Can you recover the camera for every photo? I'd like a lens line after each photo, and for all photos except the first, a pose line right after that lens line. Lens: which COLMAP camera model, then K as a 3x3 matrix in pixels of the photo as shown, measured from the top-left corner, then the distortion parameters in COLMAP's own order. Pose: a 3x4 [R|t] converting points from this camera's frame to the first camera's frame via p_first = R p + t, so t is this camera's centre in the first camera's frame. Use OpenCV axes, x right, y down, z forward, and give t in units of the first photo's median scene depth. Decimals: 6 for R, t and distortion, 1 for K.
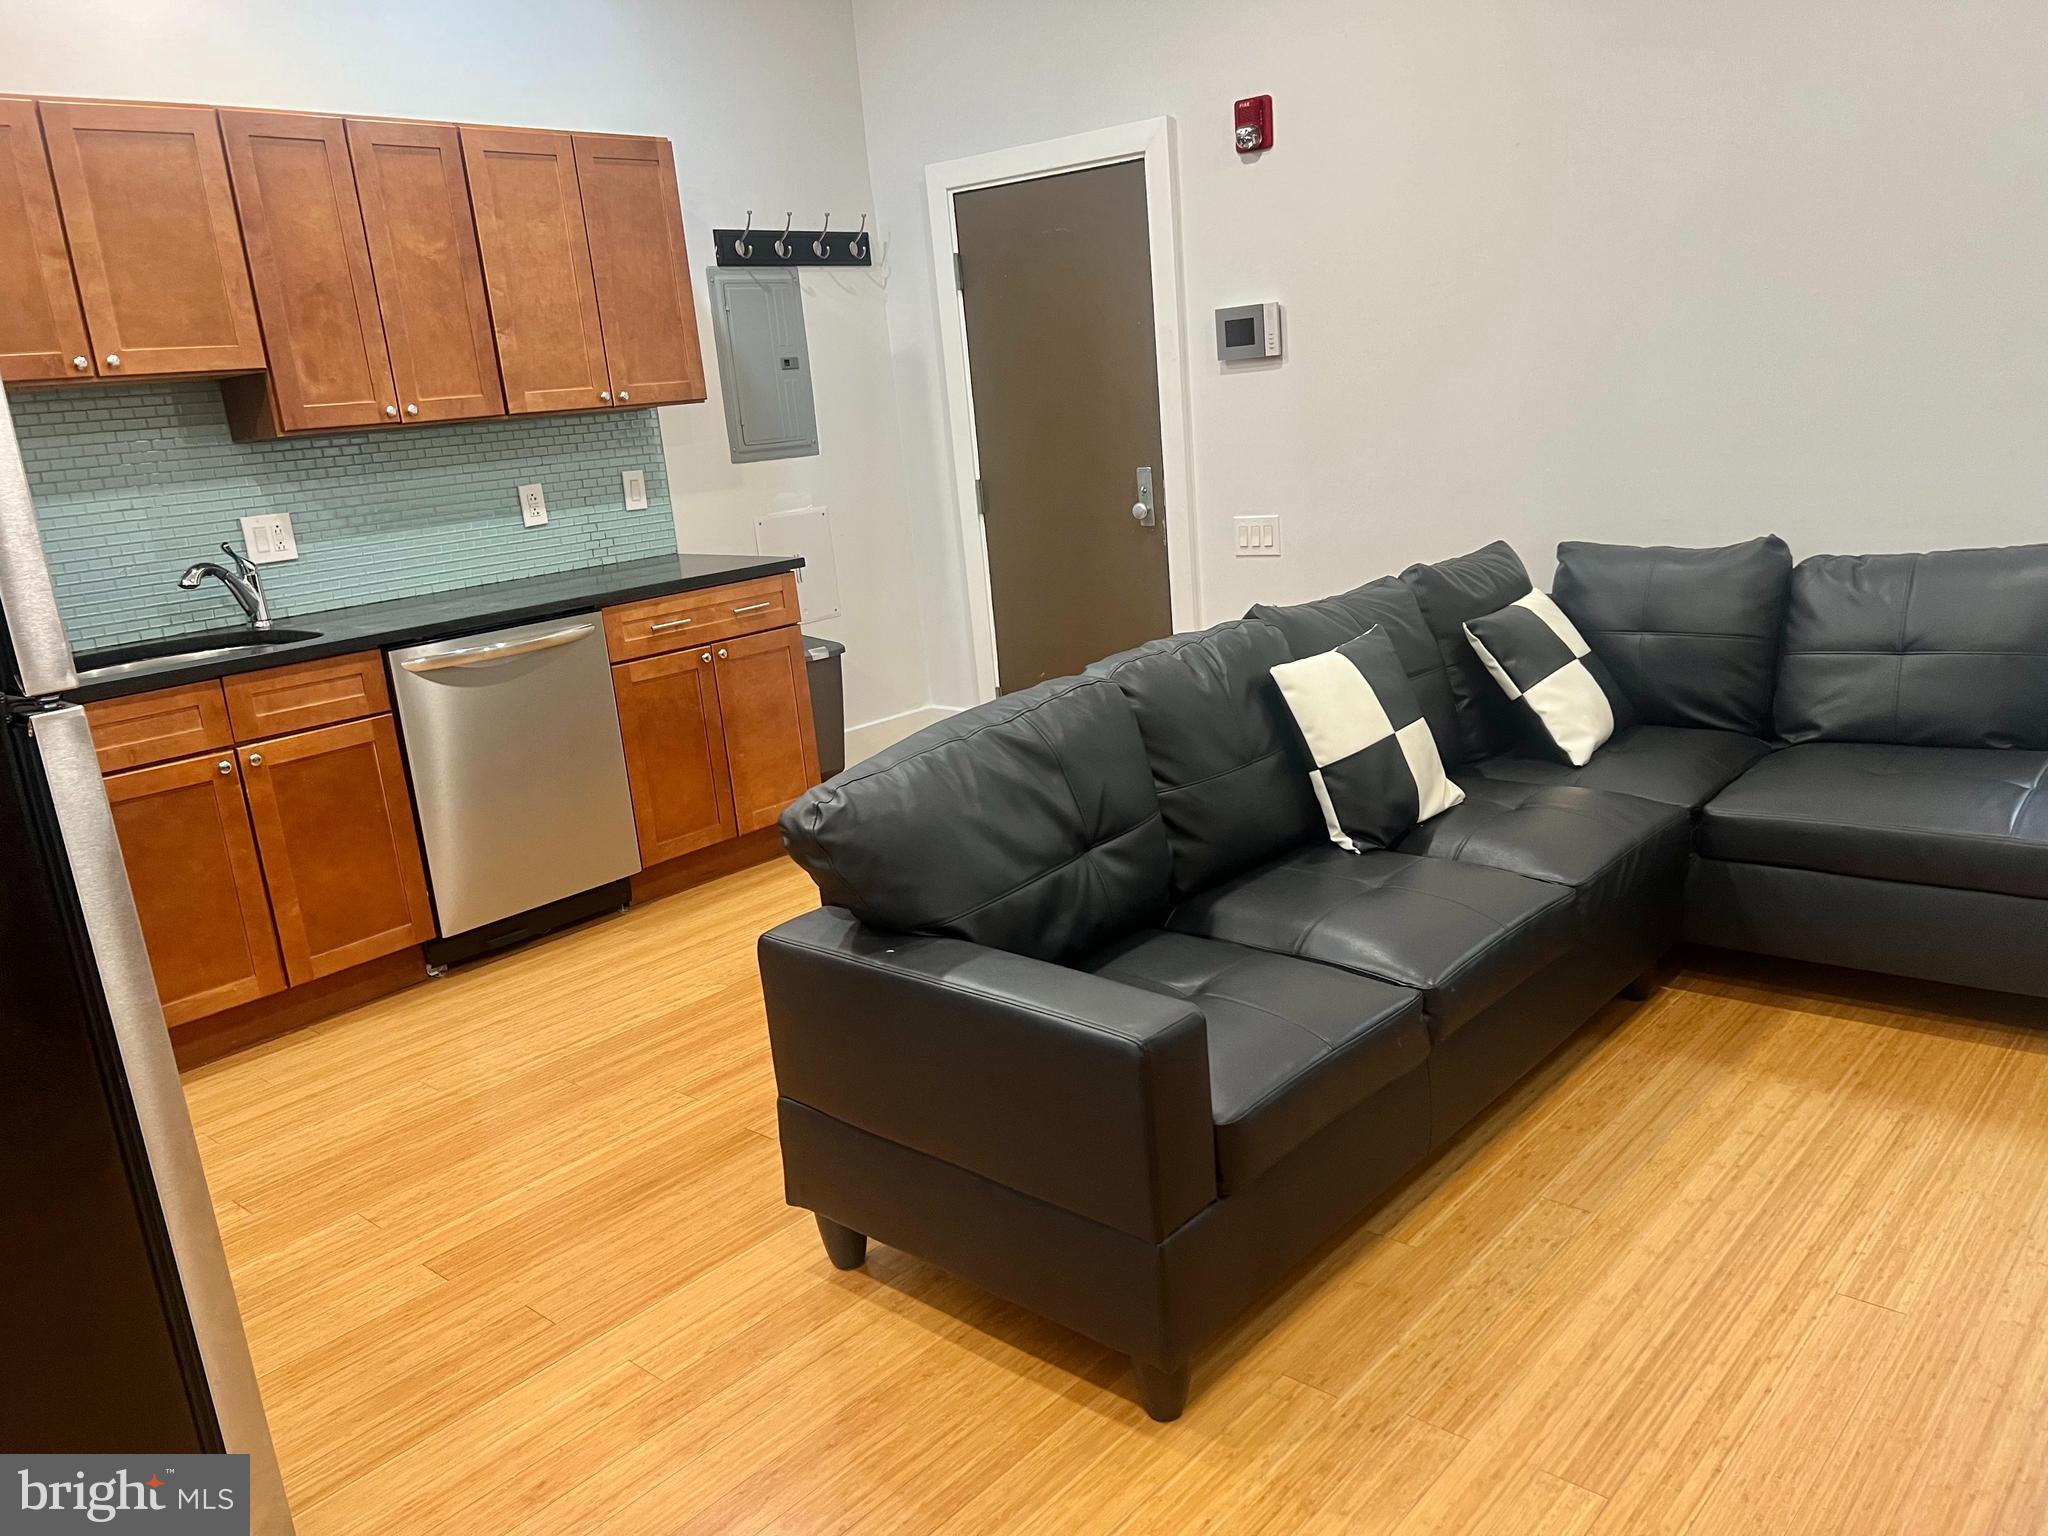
lens RADIAL K [[1537.3, 0, 1026.7], [0, 1537.3, 785.1], [0, 0, 1]] dist [0.054276, -0.060681]
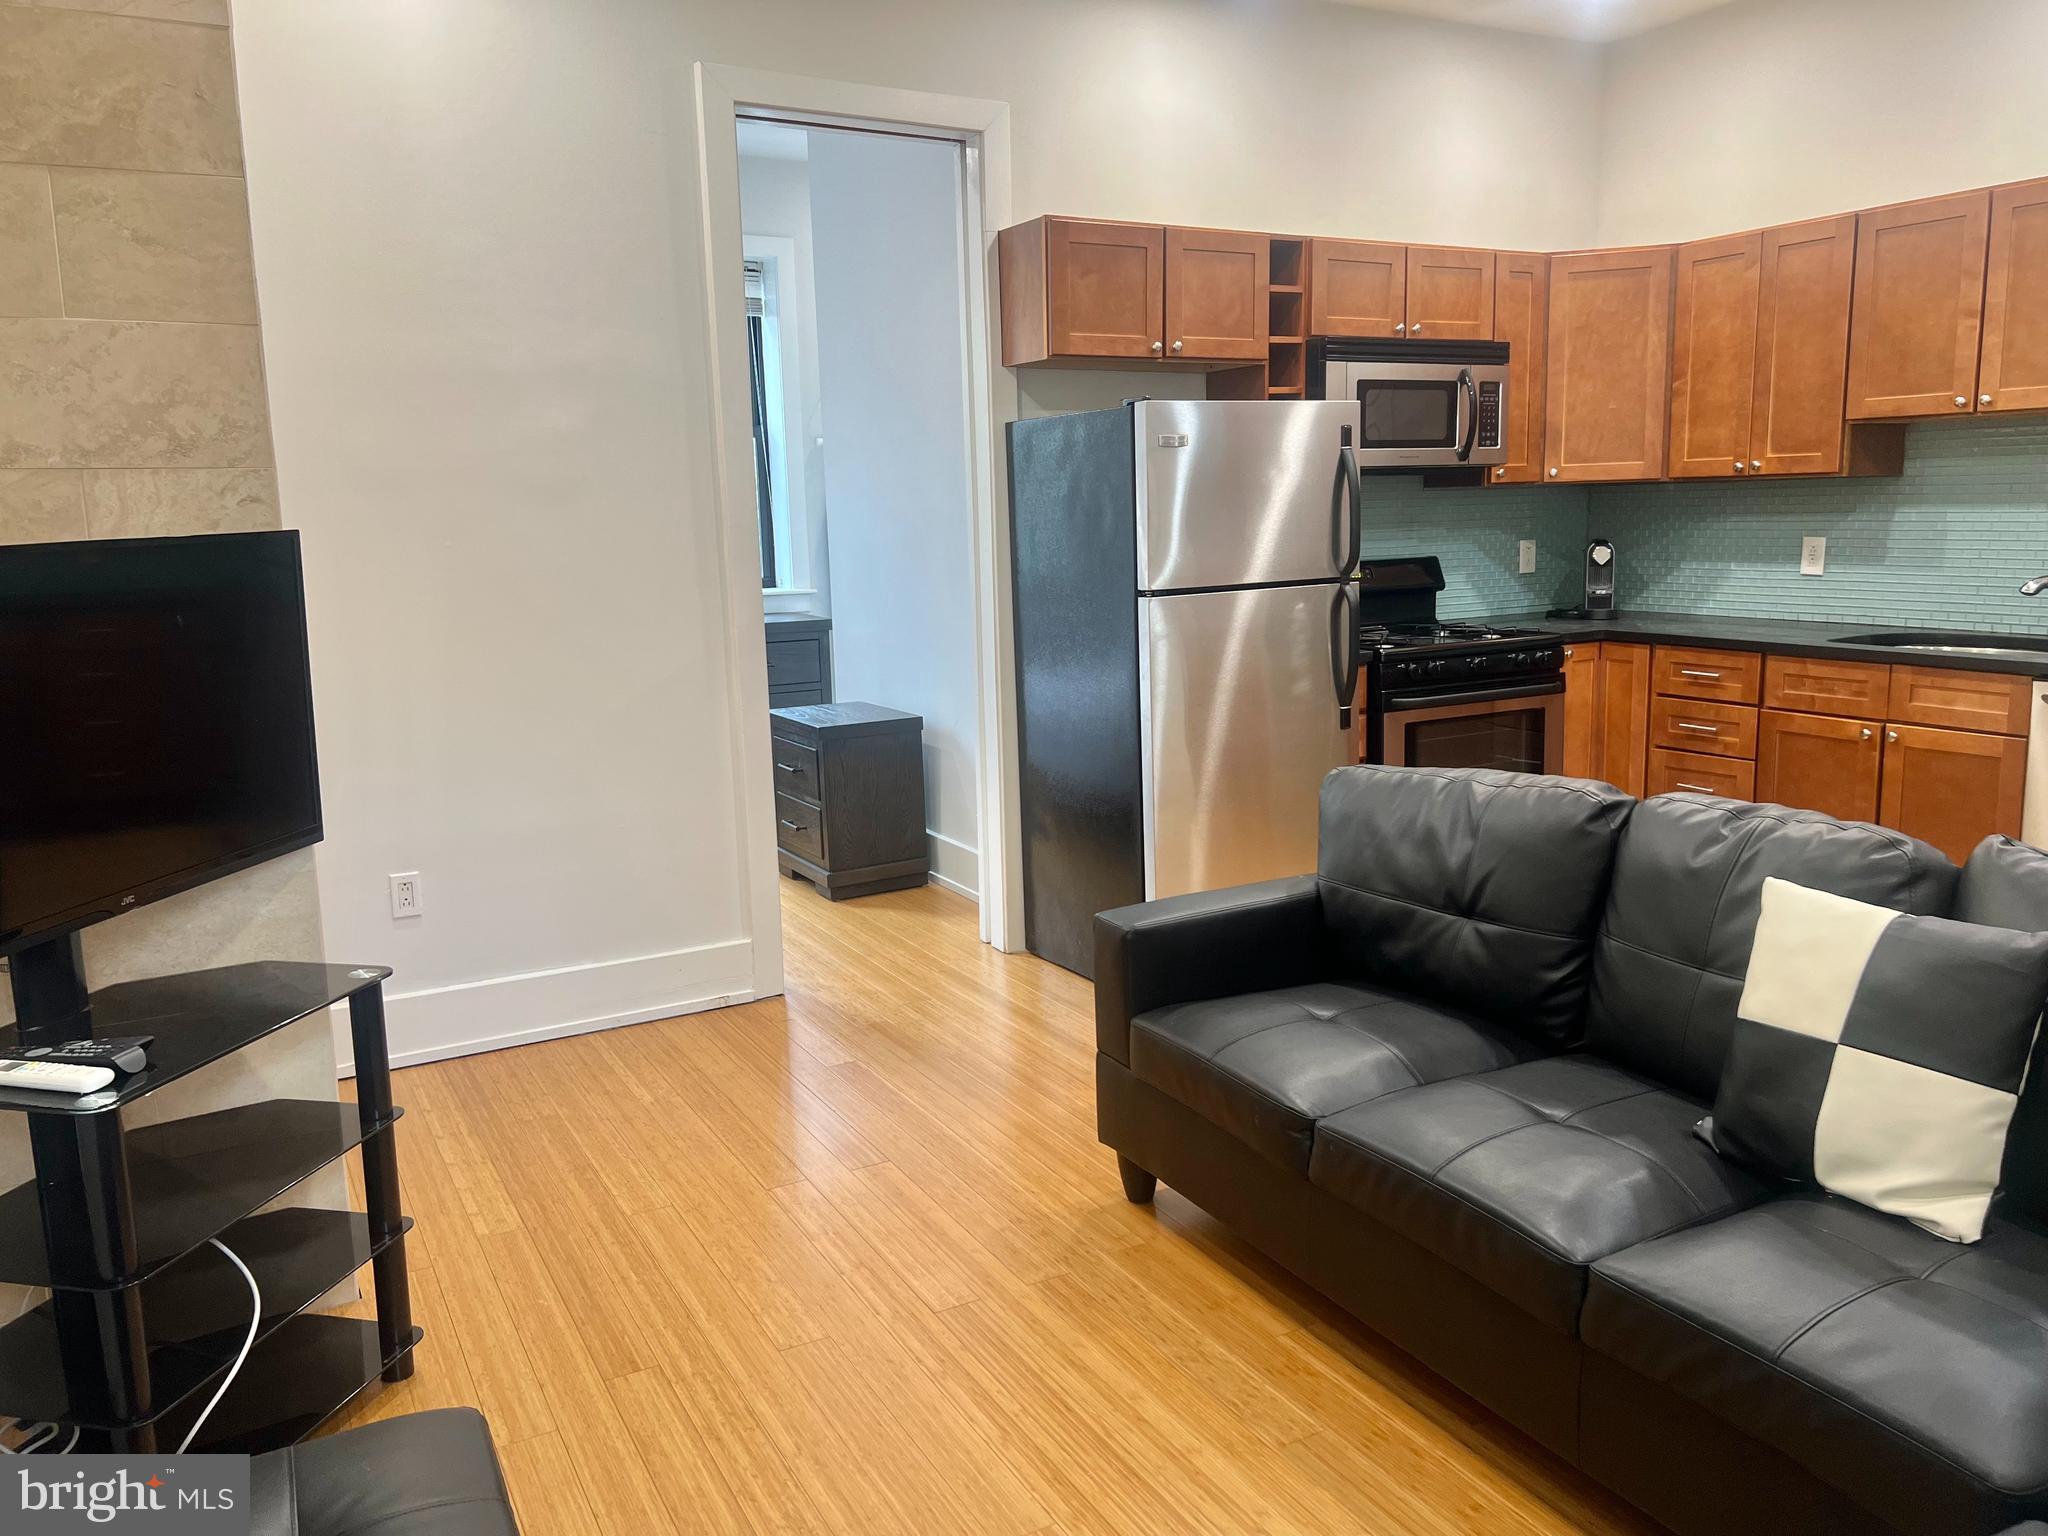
lens RADIAL K [[1537.3, 0, 1038.0], [0, 1537.3, 755.3], [0, 0, 1]] dist [0.054276, -0.060681]
pose [[-0.325650, 0.245789, -0.912984, 0.887214], [-0.188974, 0.929216, 0.317564, -0.283224], [0.926413, 0.275945, -0.256151, 0.768812]]
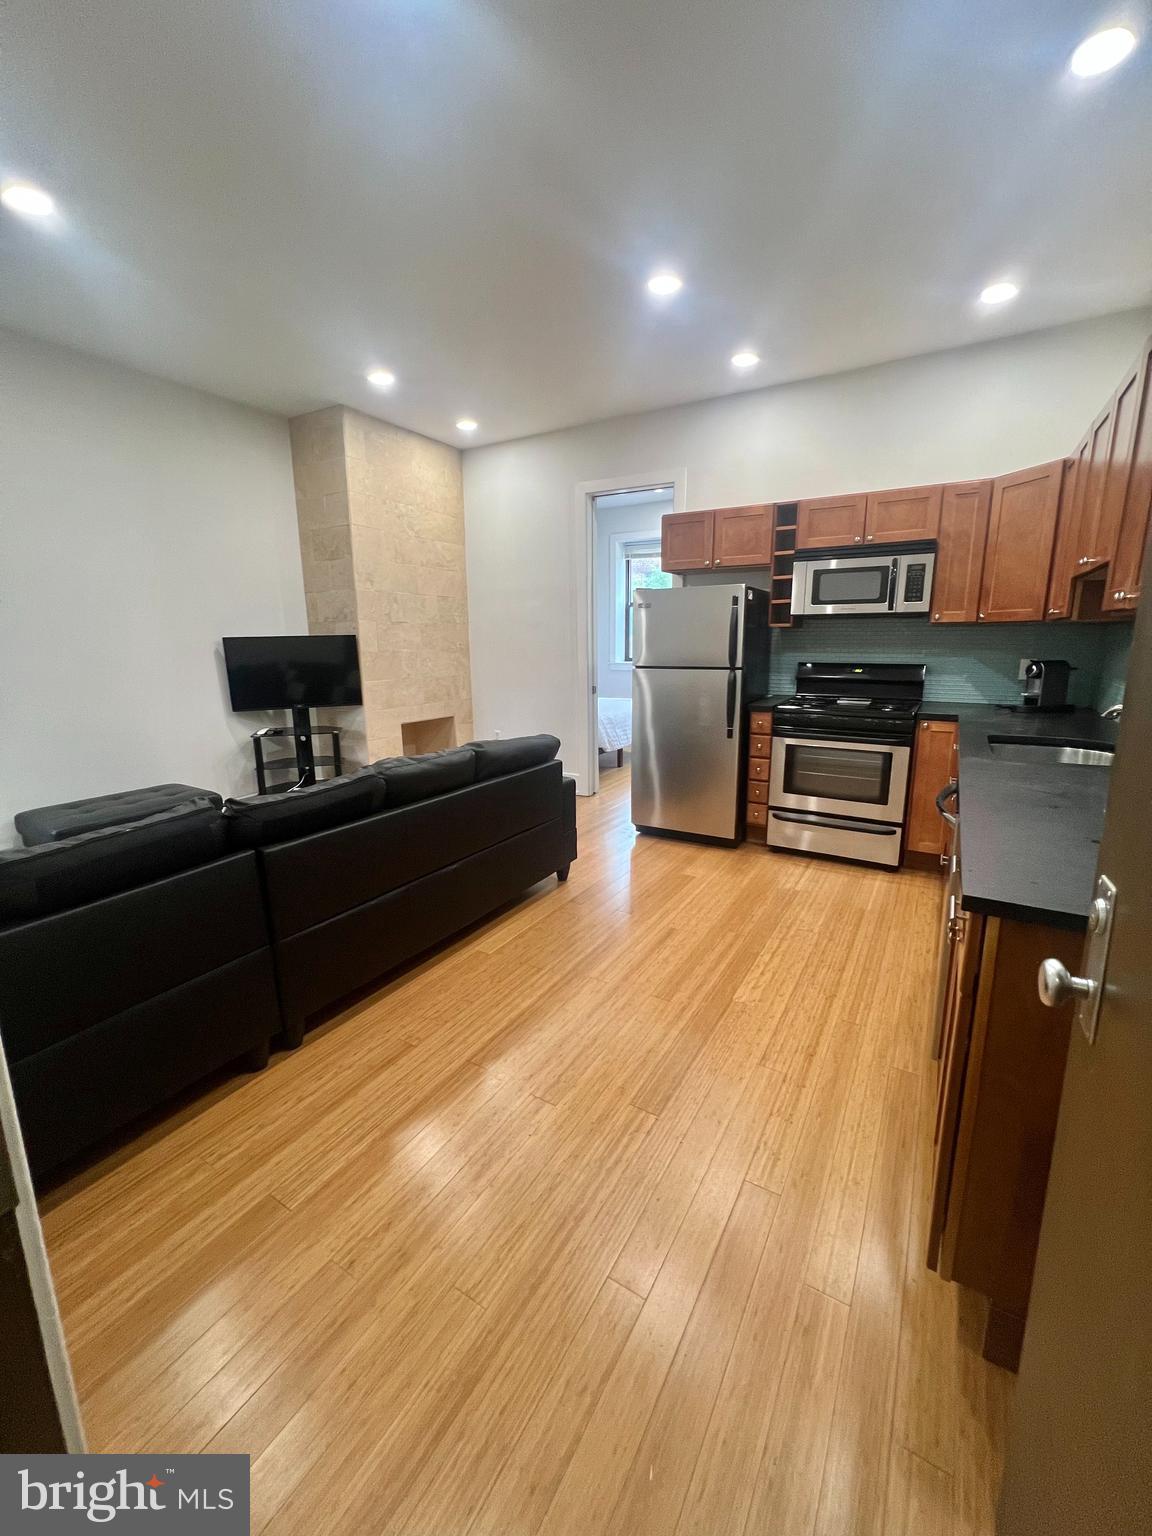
lens RADIAL K [[613.0, 0, 577.5], [0, 613.0, 762.6], [0, 0, 1]] dist [-0.005246, 0.001597]
pose [[-0.978833, 0.127482, -0.160105, 0.028171], [0.041713, 0.890152, 0.453751, -0.422877], [0.200363, 0.437469, -0.876628, 1.645248]]
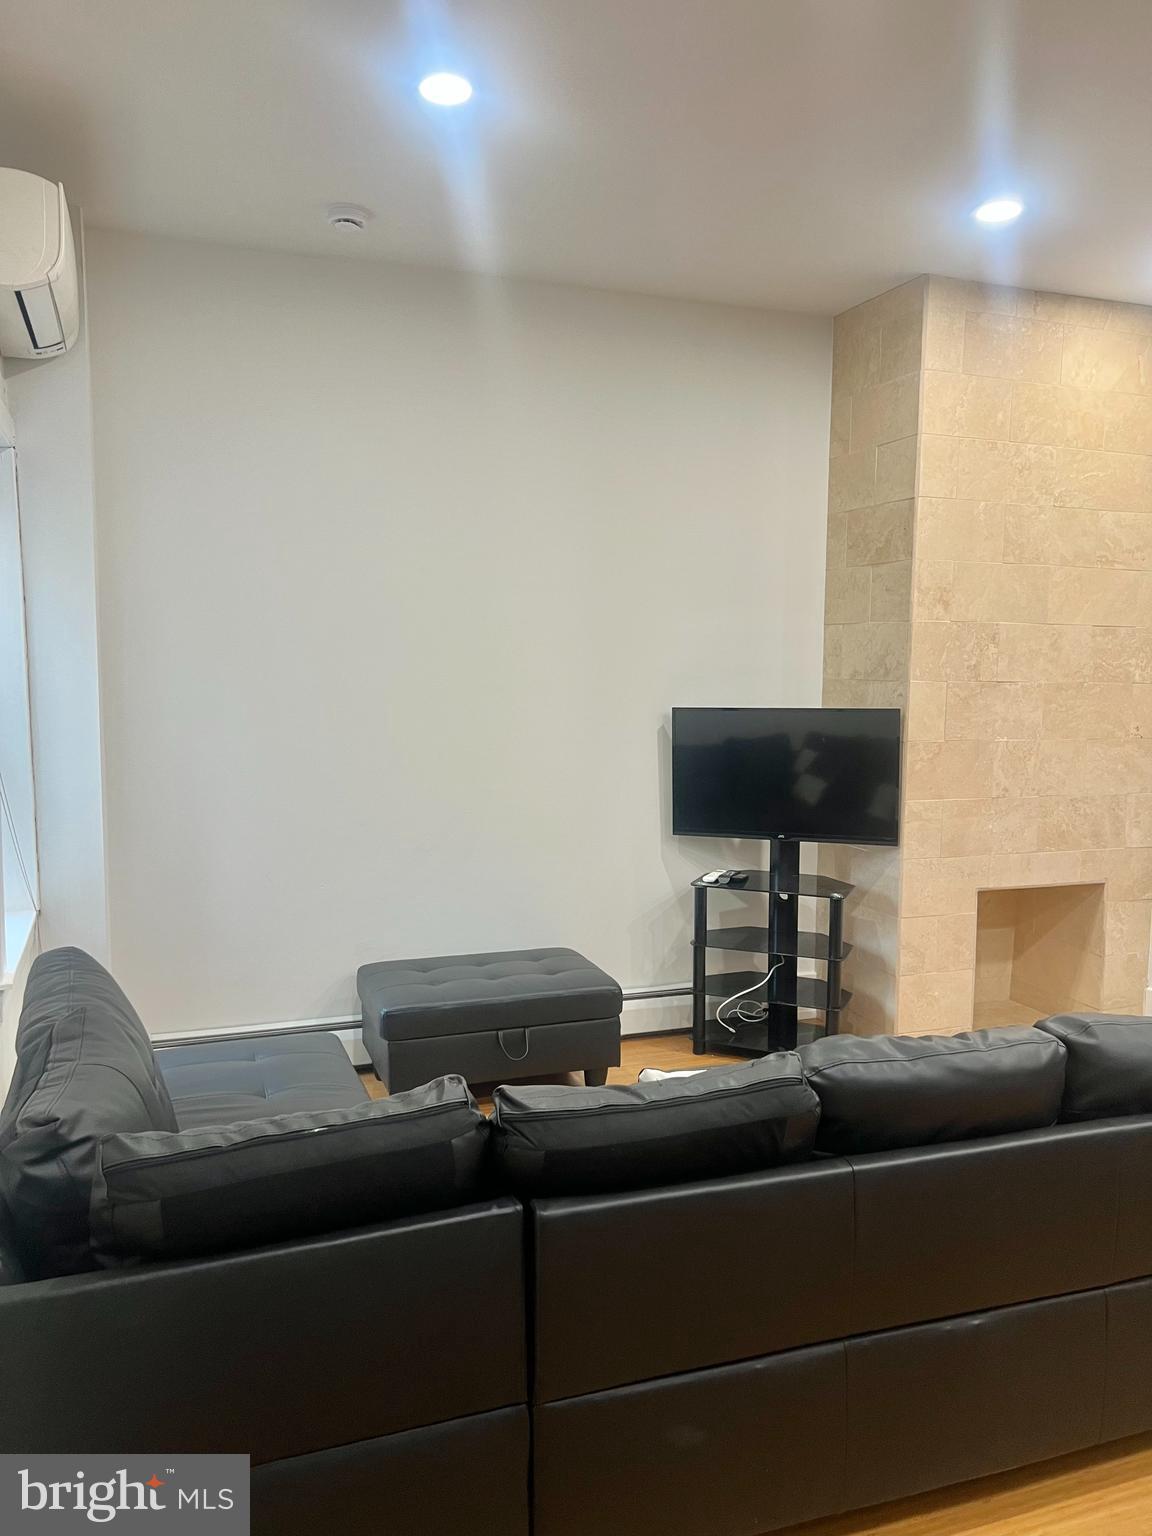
lens RADIAL K [[1152.9, 0, 583.1], [0, 1152.9, 768.3], [0, 0, 1]] dist [0.054276, -0.060681]
pose [[-0.880146, 0.033252, 0.473538, -0.046139], [0.183520, 0.943817, 0.274826, -0.439471], [-0.437795, 0.328790, -0.836799, 1.493491]]
